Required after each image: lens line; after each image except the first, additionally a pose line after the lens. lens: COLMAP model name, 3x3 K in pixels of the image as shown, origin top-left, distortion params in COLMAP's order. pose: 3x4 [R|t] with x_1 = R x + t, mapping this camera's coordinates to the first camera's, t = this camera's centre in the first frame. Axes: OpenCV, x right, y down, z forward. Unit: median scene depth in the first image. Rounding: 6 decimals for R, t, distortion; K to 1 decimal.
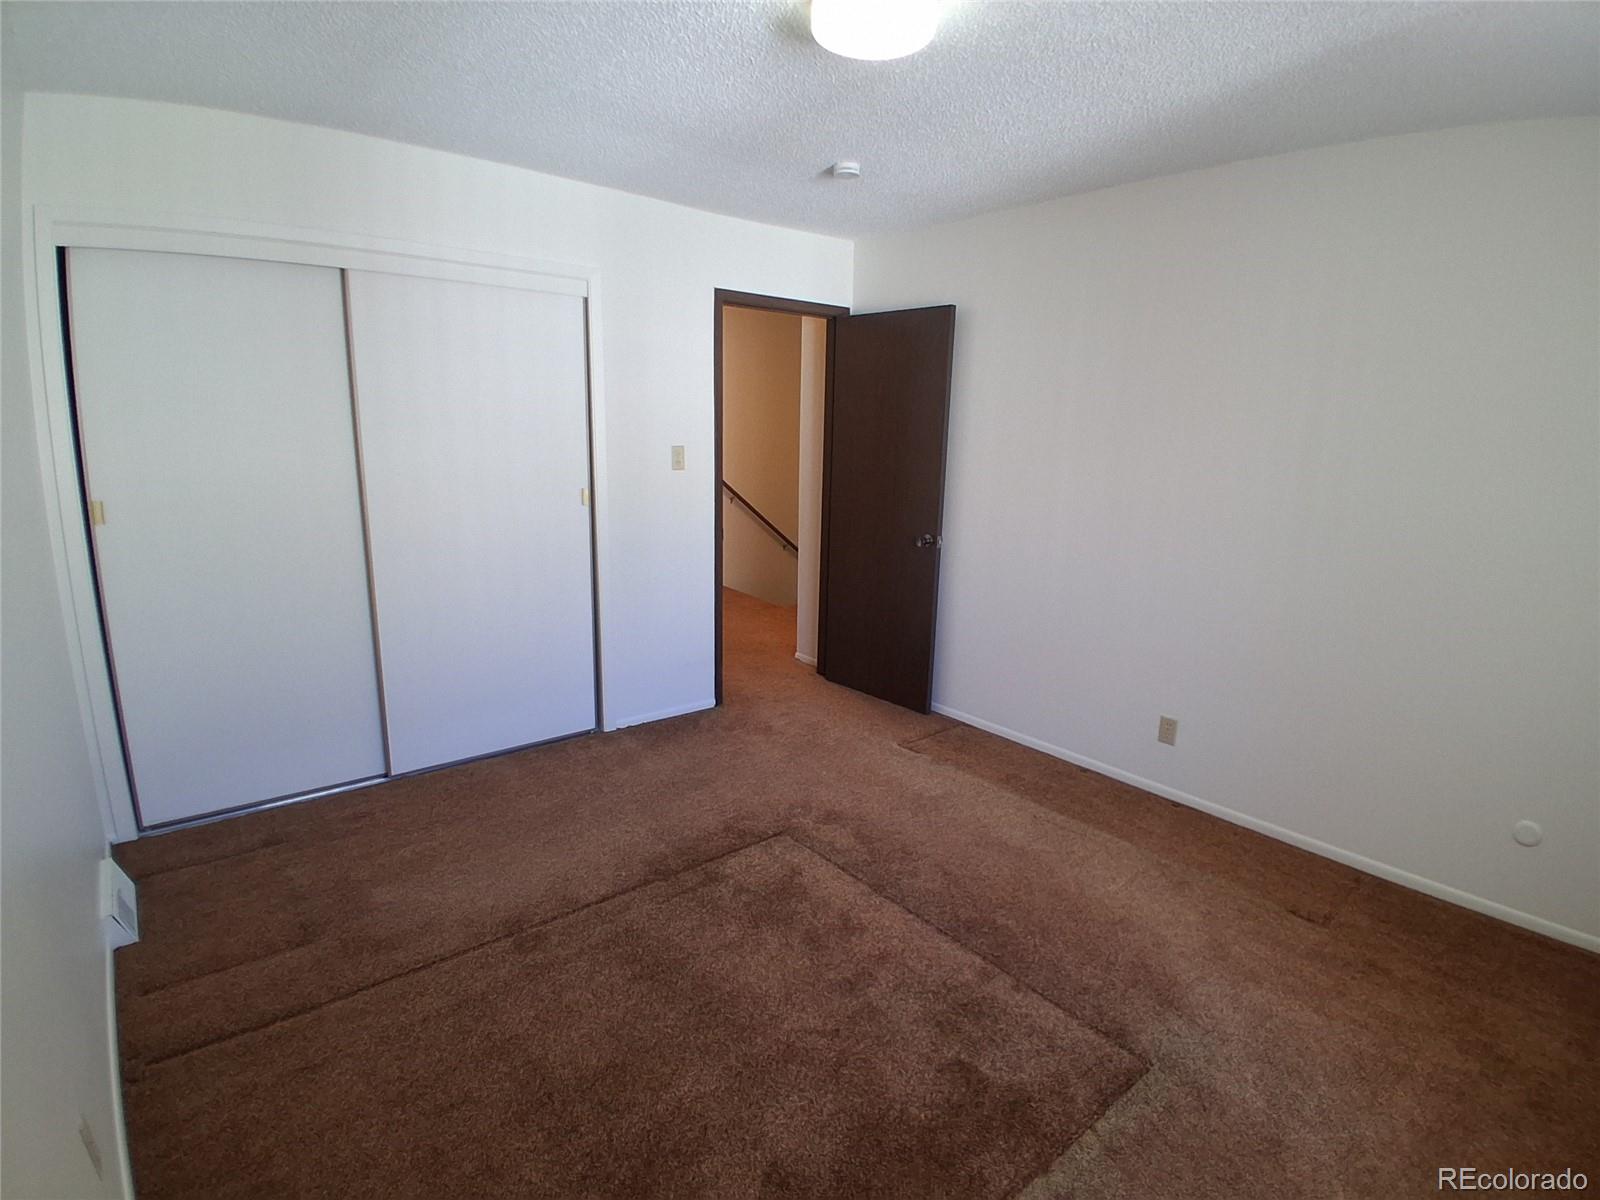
lens RADIAL K [[798.8, 0, 803.6], [0, 798.8, 590.3], [0, 0, 1]] dist [0.020893, -0.046230]
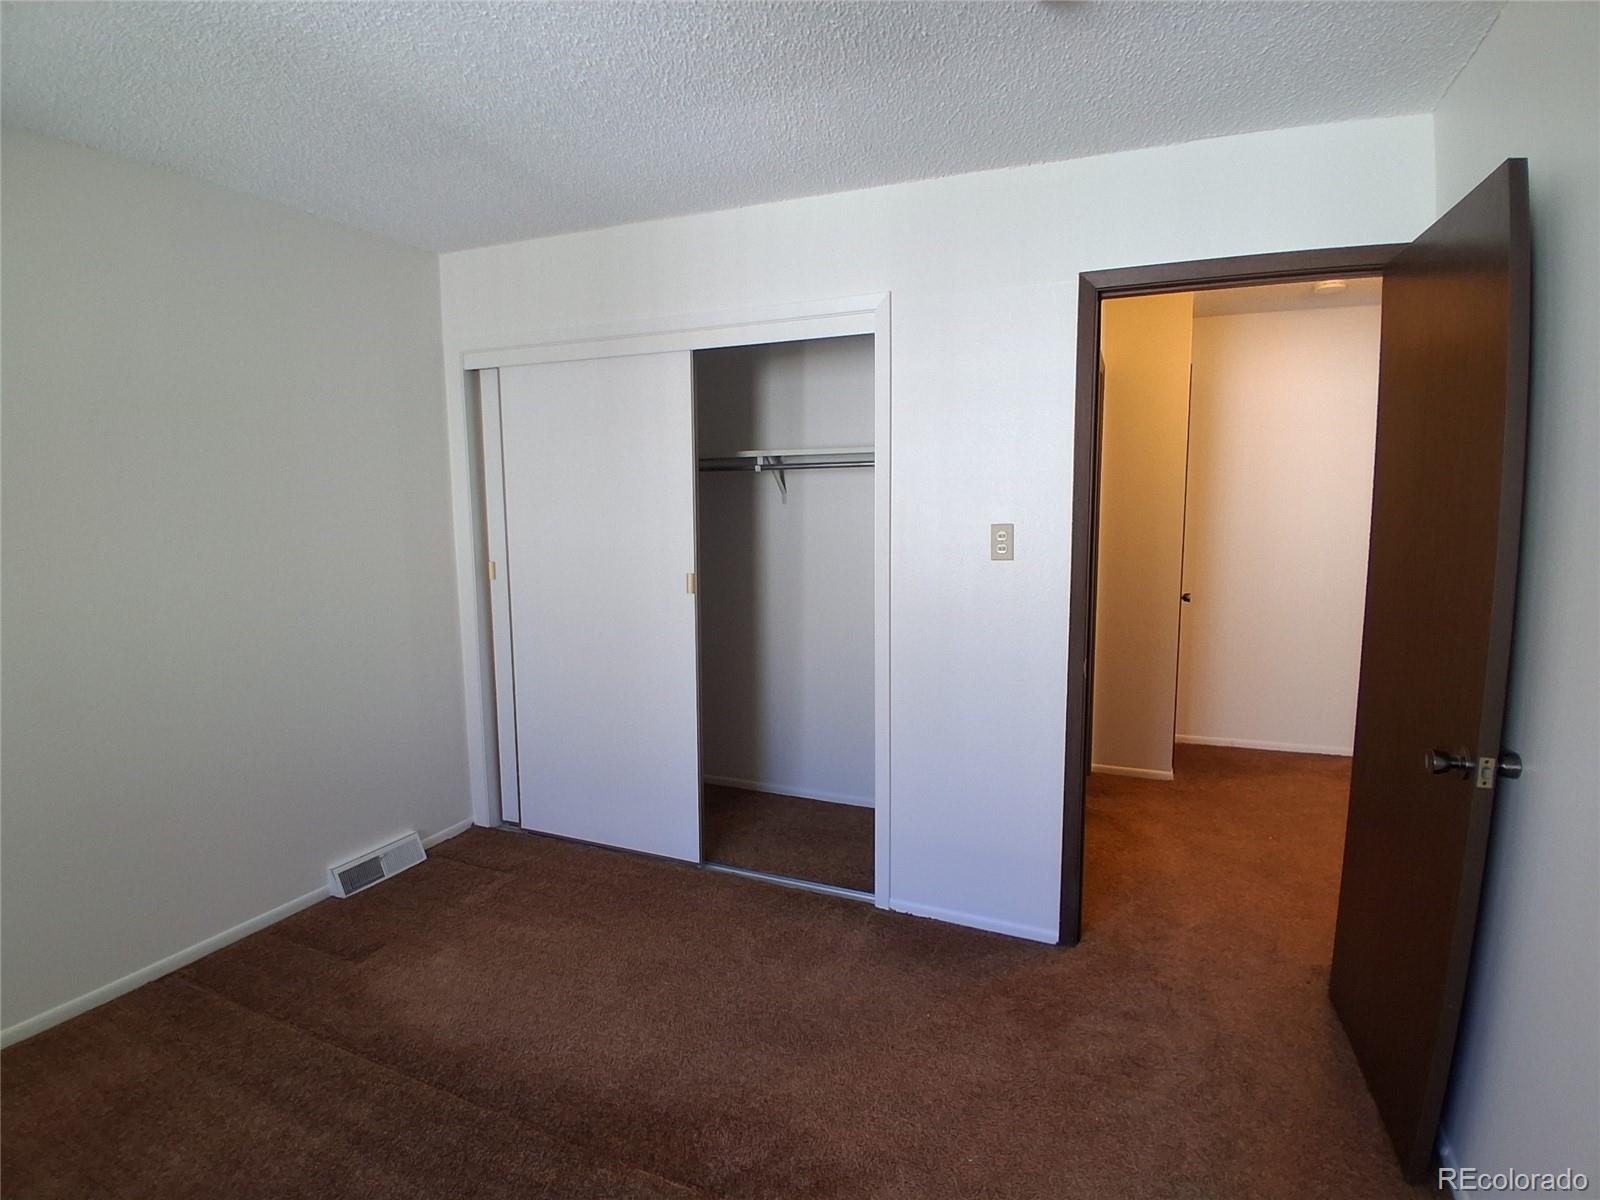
lens RADIAL K [[798.8, 0, 803.6], [0, 798.8, 590.3], [0, 0, 1]] dist [0.020893, -0.046230]
pose [[0.475229, 0.066713, -0.877329, 0.352730], [-0.167422, 0.985760, -0.015731, -0.089053], [0.863786, 0.154360, 0.479631, 0.550931]]
